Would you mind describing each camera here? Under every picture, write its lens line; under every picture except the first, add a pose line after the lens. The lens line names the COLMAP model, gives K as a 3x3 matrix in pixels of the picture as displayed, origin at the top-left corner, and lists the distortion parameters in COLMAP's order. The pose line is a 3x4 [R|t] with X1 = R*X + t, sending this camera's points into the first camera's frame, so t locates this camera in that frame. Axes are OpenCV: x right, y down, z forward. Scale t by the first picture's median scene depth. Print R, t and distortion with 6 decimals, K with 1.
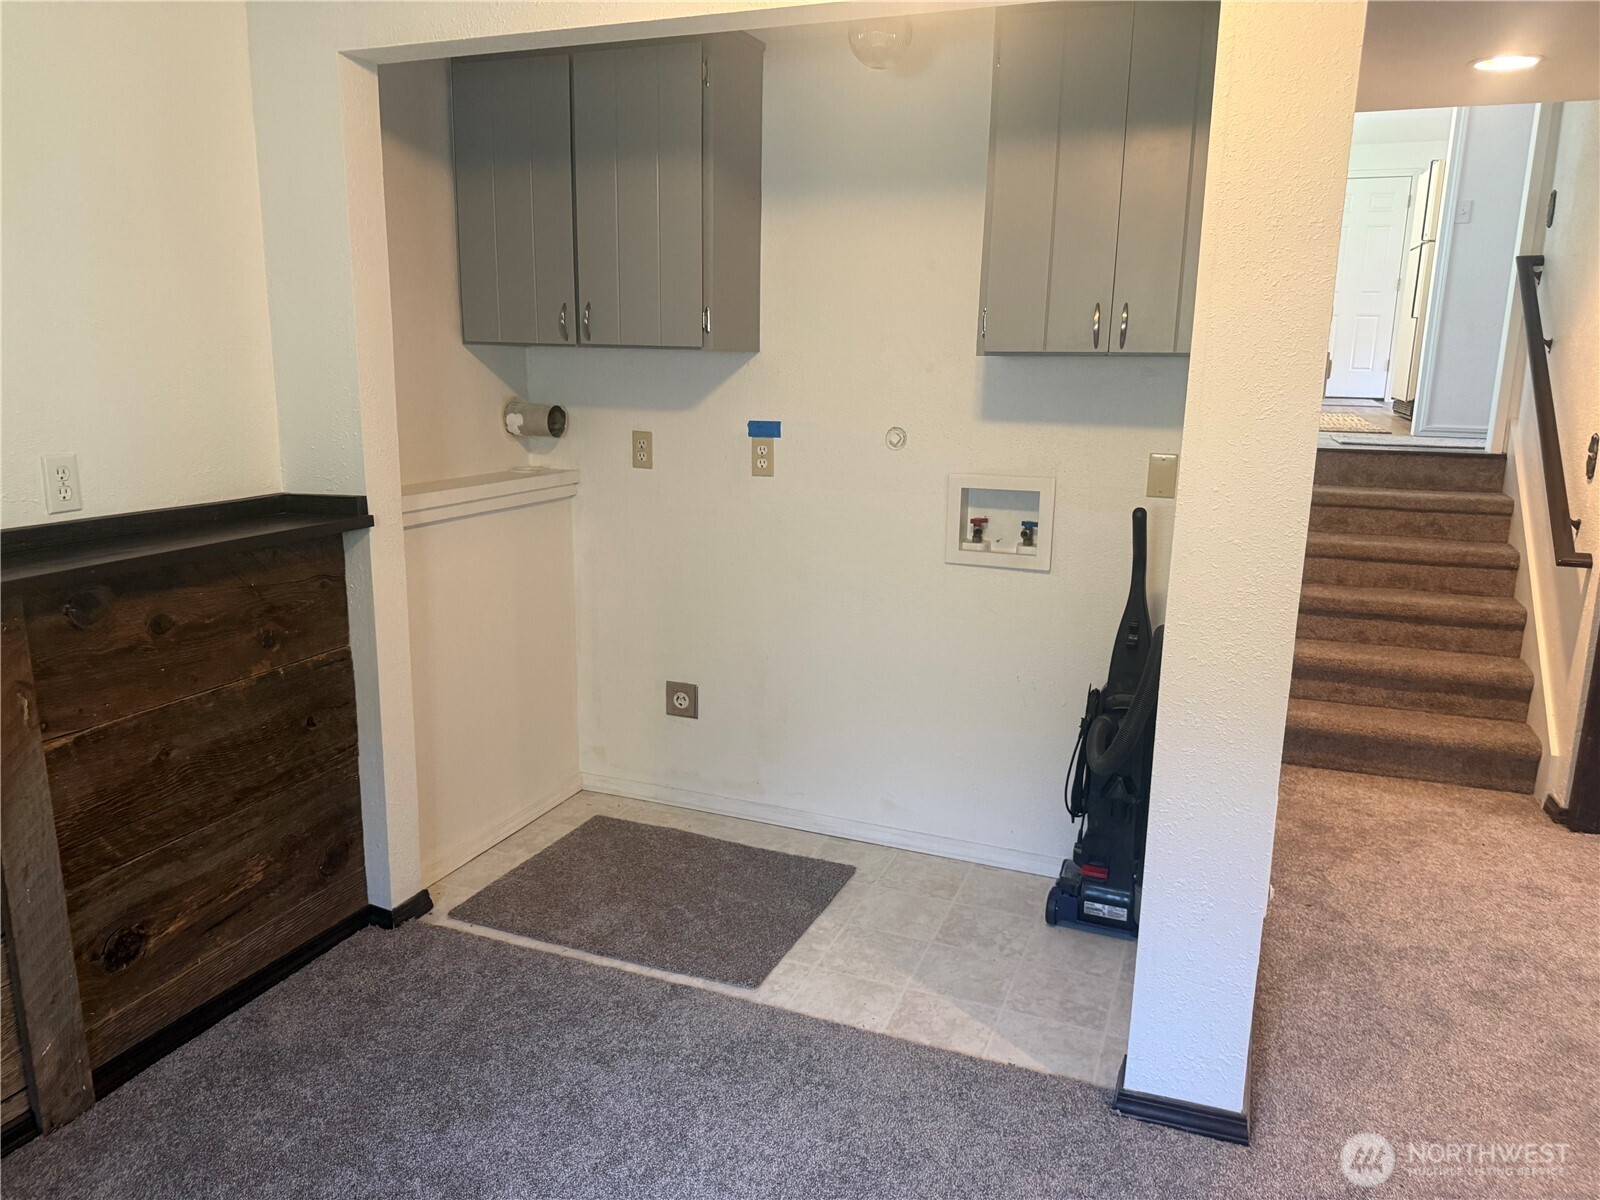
lens RADIAL K [[1122.9, 0, 797.6], [0, 1122.9, 600.7], [0, 0, 1]] dist [0.035246, -0.044775]
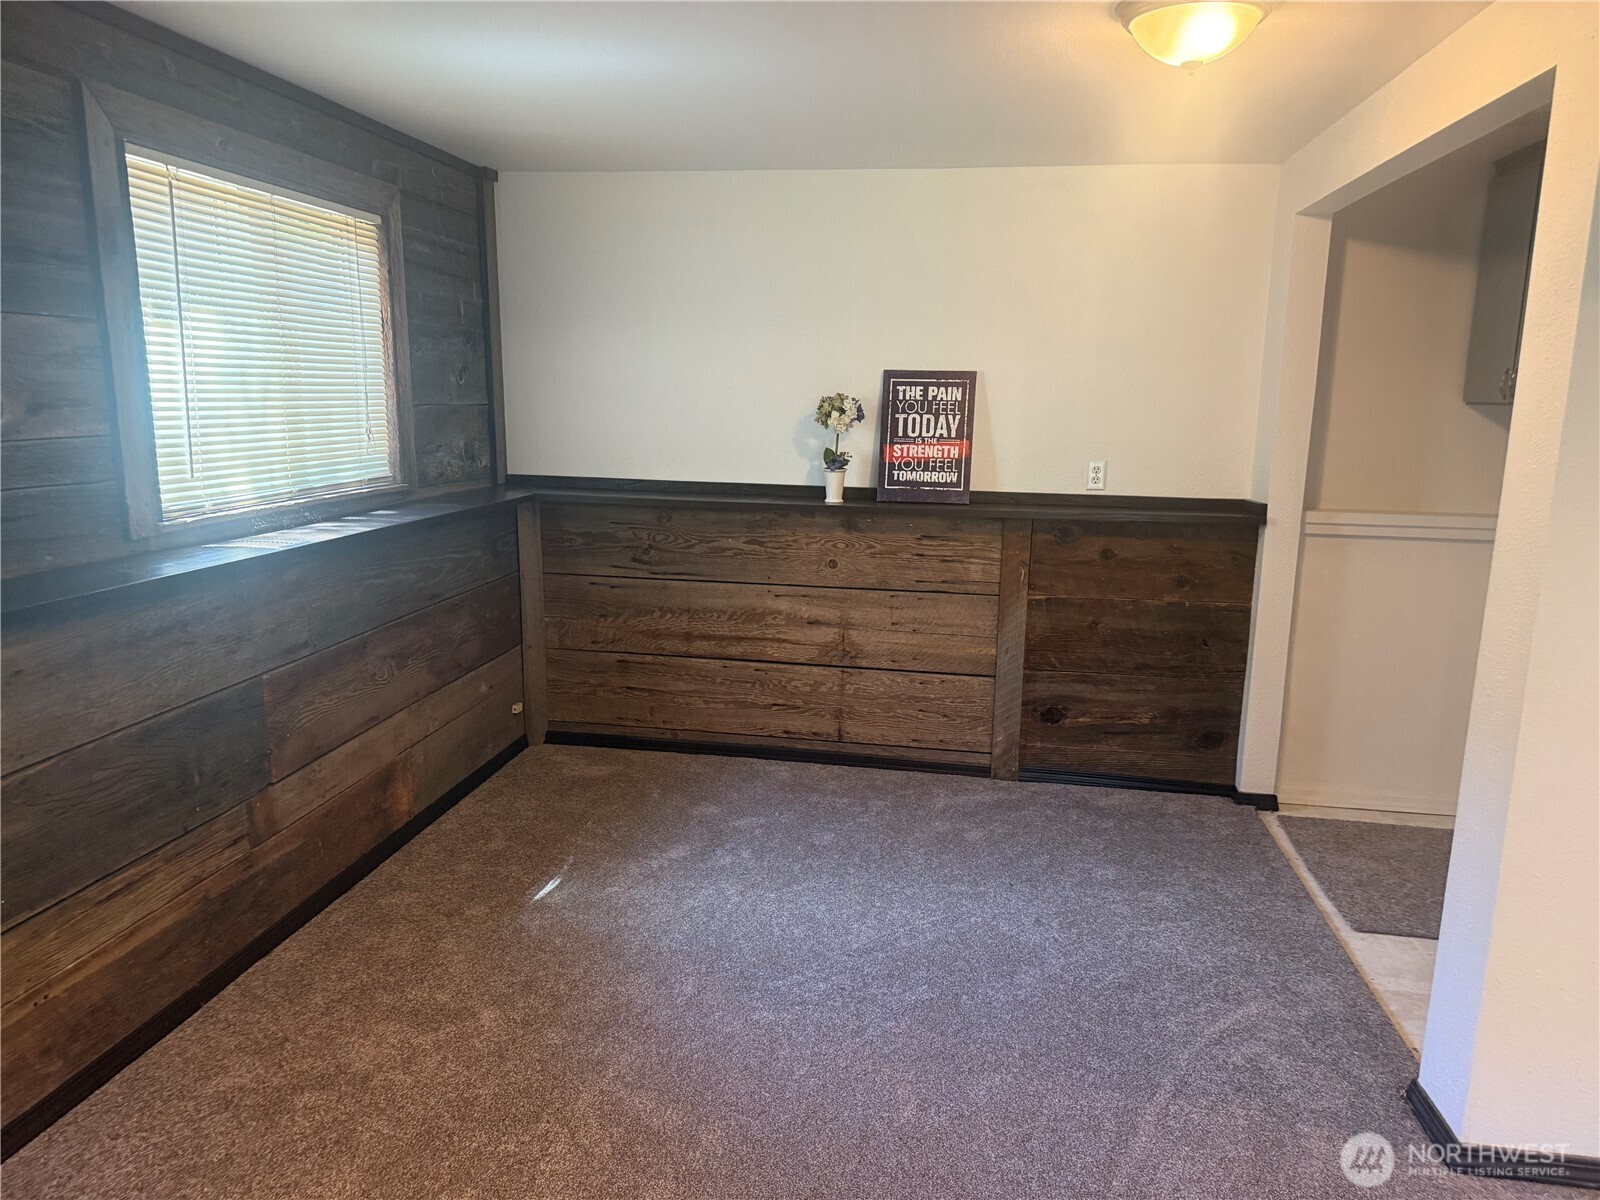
lens RADIAL K [[1122.9, 0, 803.6], [0, 1122.9, 603.6], [0, 0, 1]] dist [0.035246, -0.044775]
pose [[0.233078, 0.176370, -0.956331, 0.998770], [-0.220778, 0.967334, 0.124590, -0.018600], [0.947065, 0.182097, 0.264403, 0.055616]]
